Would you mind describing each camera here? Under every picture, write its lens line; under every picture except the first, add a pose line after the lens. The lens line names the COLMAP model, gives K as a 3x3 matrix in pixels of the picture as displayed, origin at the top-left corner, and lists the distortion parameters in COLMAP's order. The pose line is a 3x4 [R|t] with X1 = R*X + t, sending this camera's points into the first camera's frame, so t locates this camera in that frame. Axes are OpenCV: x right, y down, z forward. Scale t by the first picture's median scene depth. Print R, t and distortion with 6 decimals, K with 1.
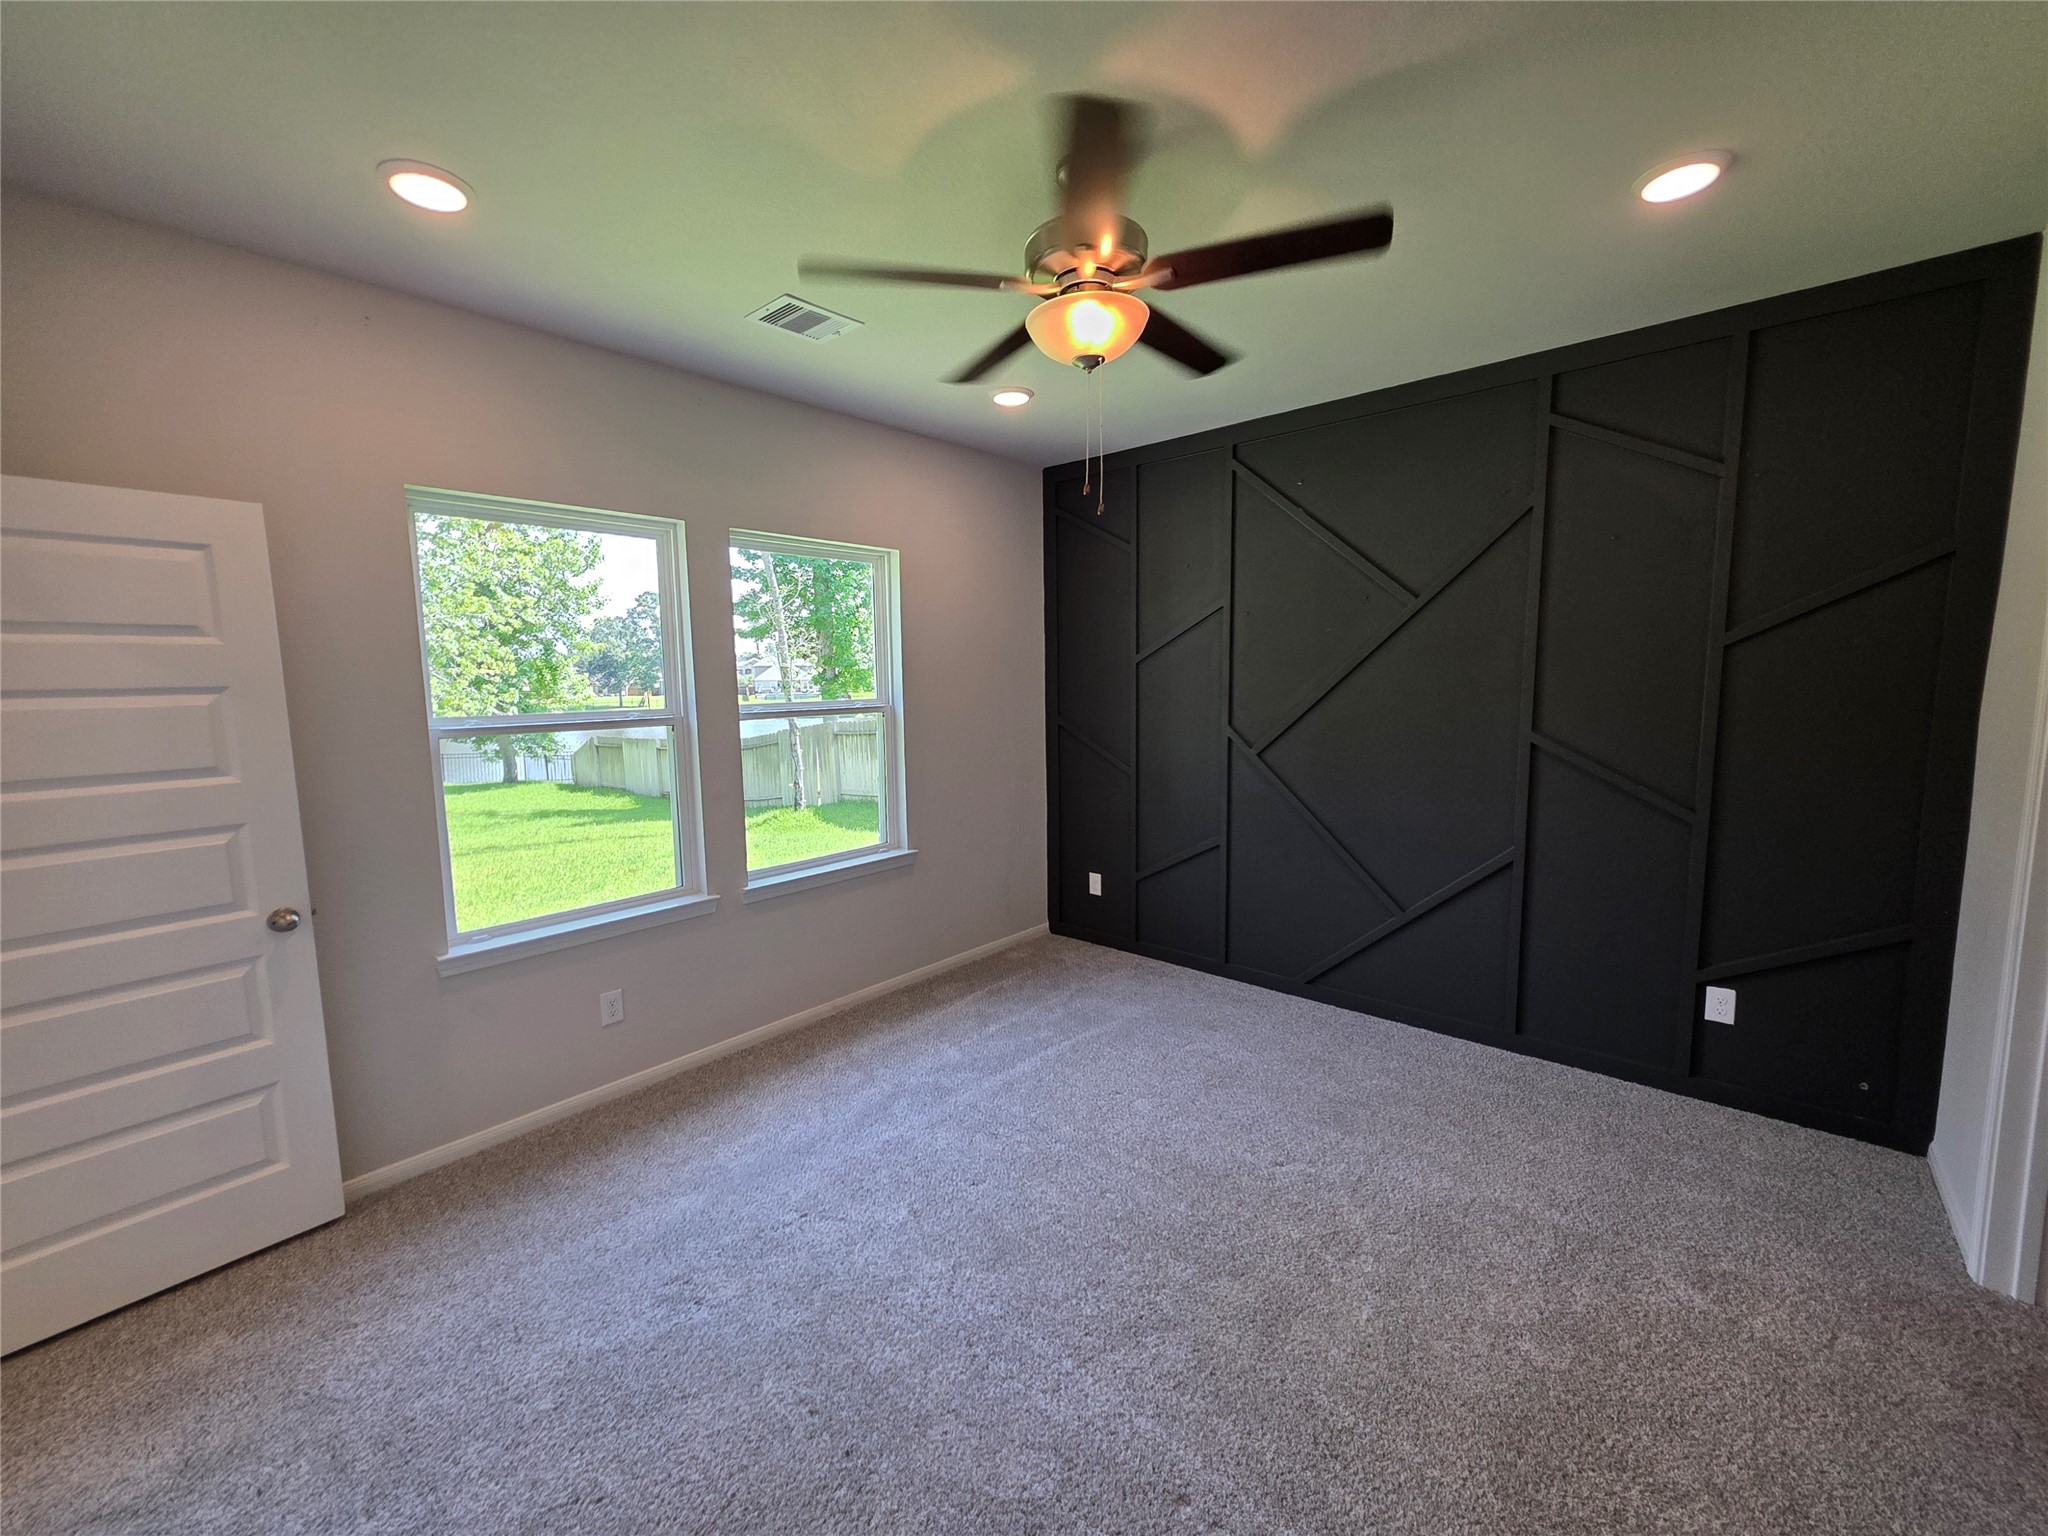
lens RADIAL K [[818.1, 0, 1016.5], [0, 818.1, 760.8], [0, 0, 1]] dist [0.009574, -0.001446]
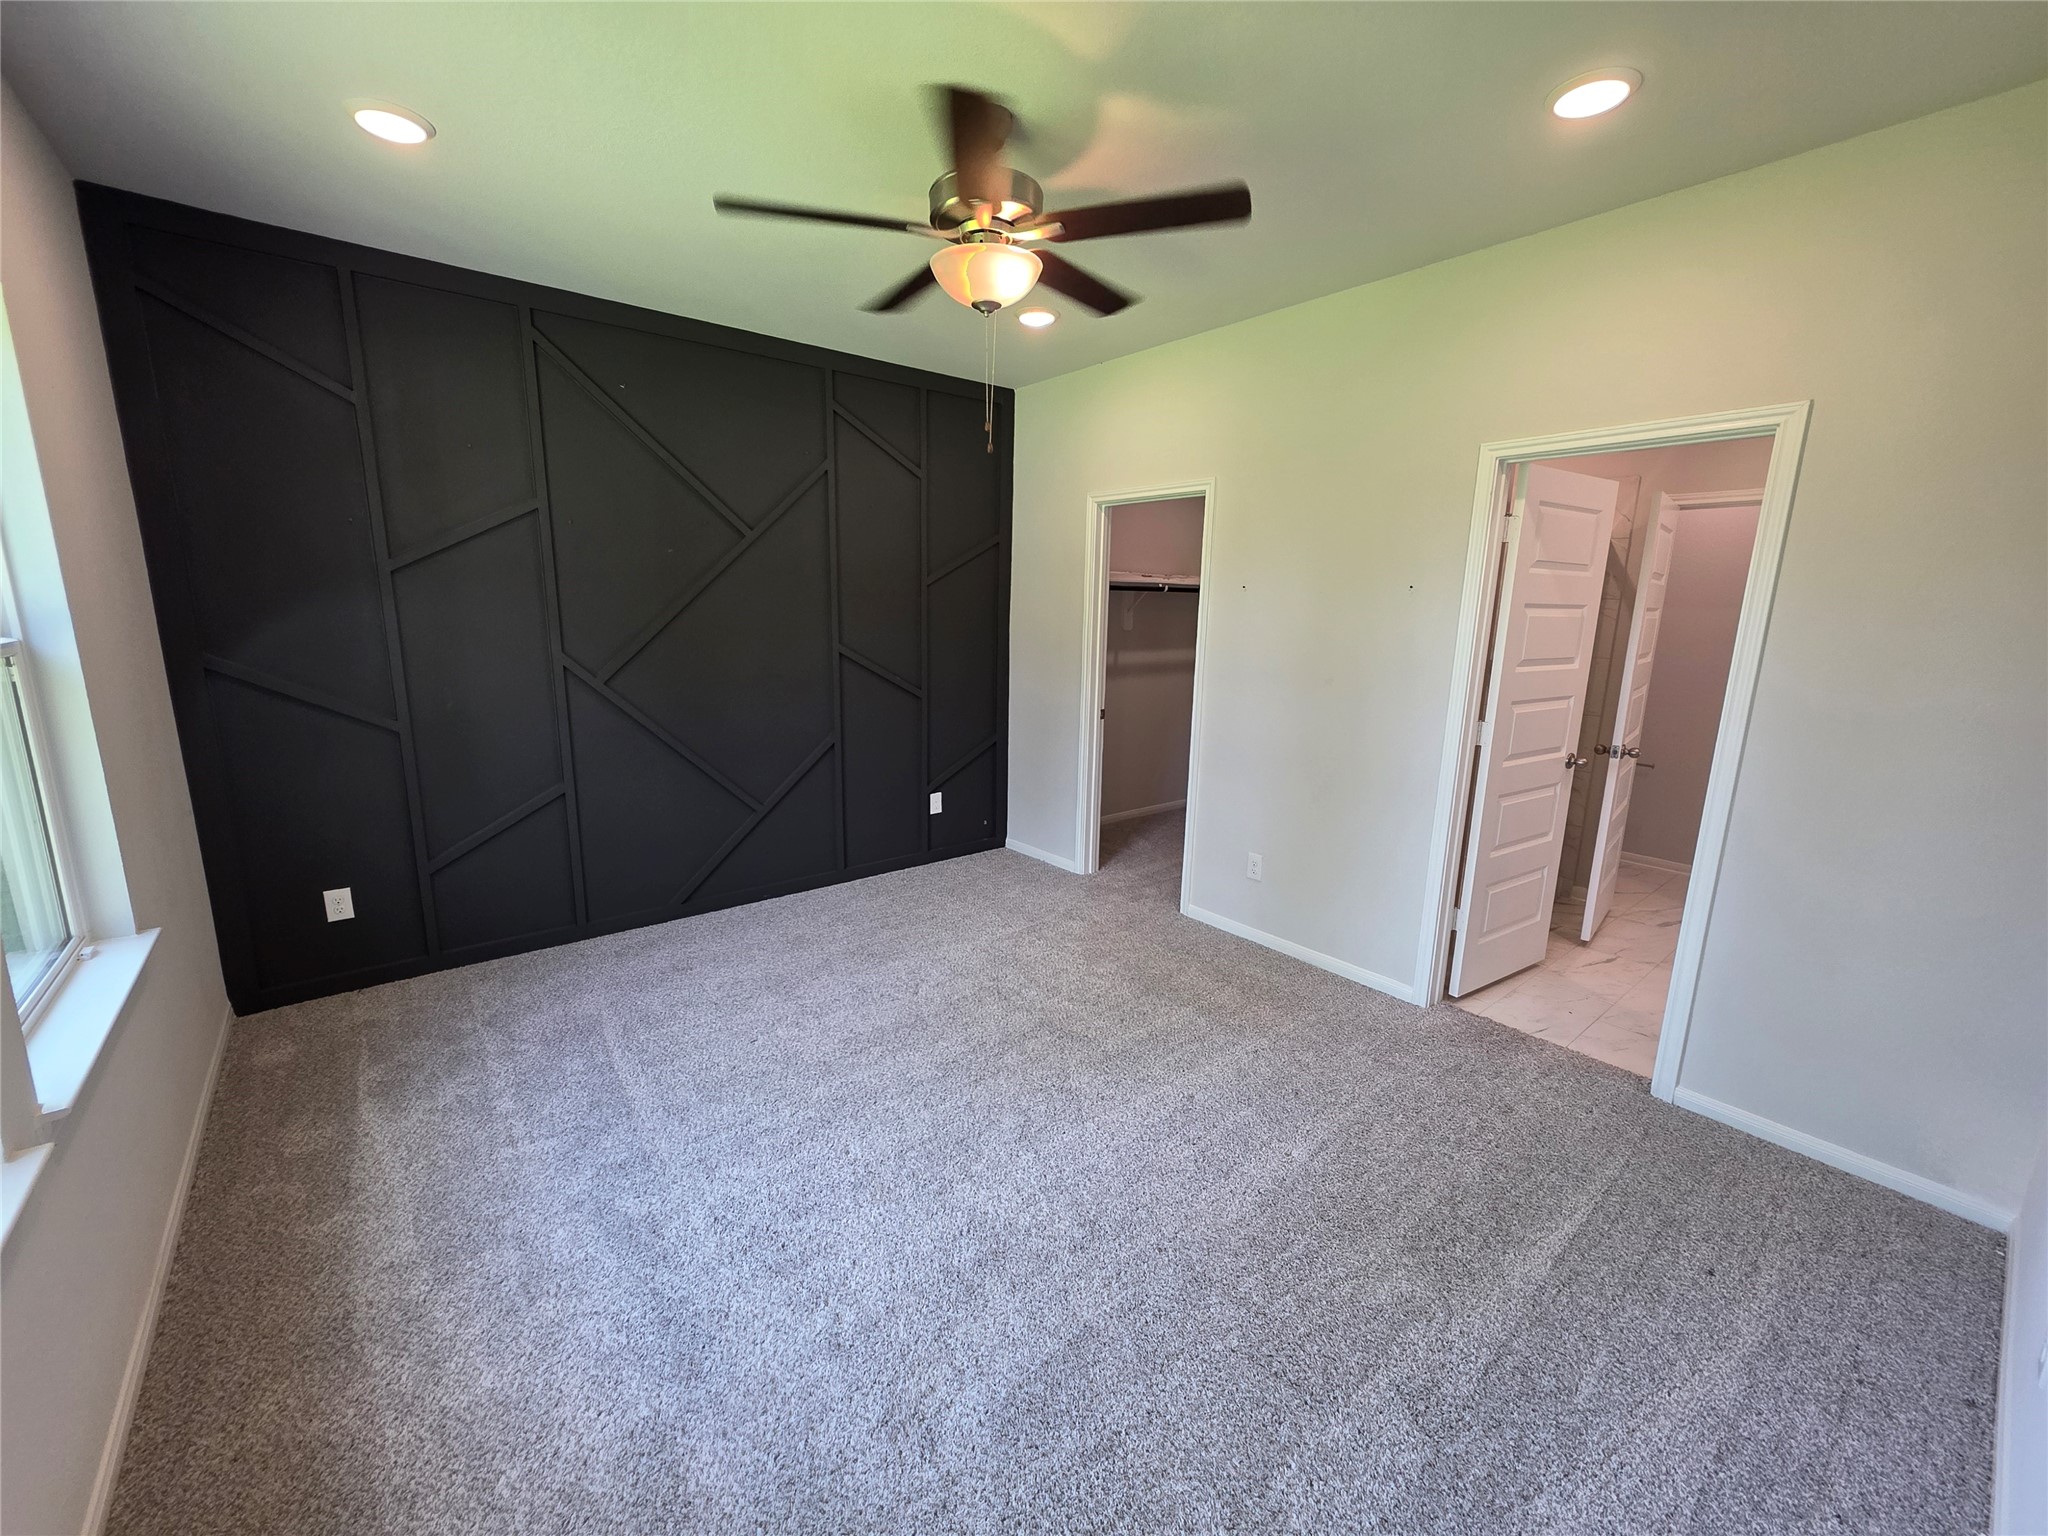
lens RADIAL K [[818.1, 0, 1016.8], [0, 818.1, 769.2], [0, 0, 1]] dist [0.009574, -0.001446]
pose [[0.159710, -0.179858, 0.970641, -0.598087], [0.085195, 0.982105, 0.167964, -0.031262], [-0.983481, 0.055868, 0.172175, 0.452043]]
